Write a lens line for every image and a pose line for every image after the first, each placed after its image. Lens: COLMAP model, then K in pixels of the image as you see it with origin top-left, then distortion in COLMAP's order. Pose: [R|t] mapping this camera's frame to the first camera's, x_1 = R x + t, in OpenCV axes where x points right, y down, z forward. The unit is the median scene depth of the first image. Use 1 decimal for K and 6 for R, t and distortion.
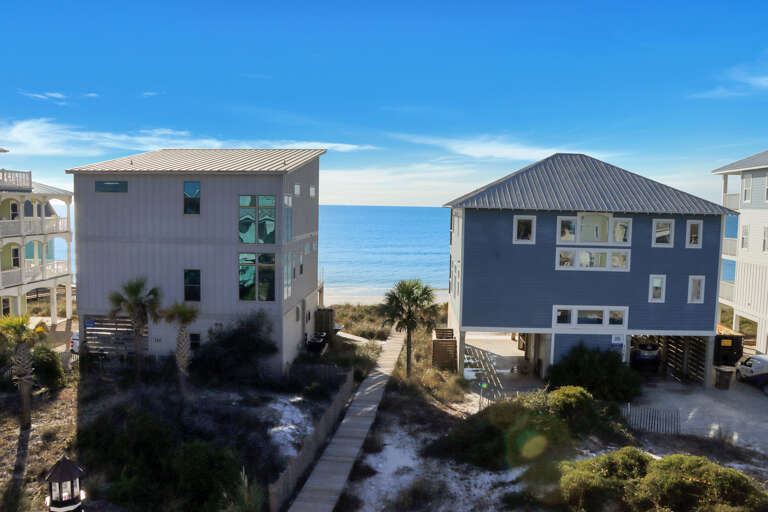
lens RADIAL K [[631.3, 0, 384.0], [0, 631.3, 256.0], [0, 0, 1]] dist [-0.183956, 0.148001]
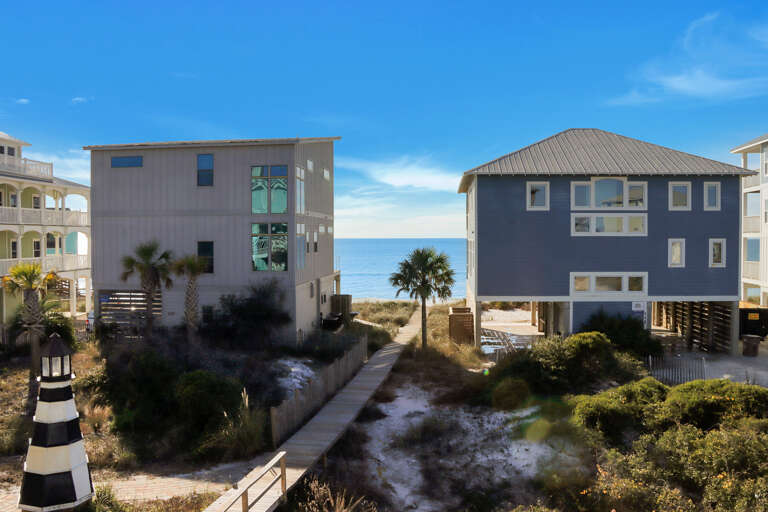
lens RADIAL K [[631.3, 0, 384.0], [0, 631.3, 256.0], [0, 0, 1]] dist [-0.183956, 0.148001]
pose [[0.998966, -0.020391, -0.040629, 0.019687], [0.018018, 0.998157, -0.057939, 0.108660], [0.041736, 0.057147, 0.997493, 0.009775]]
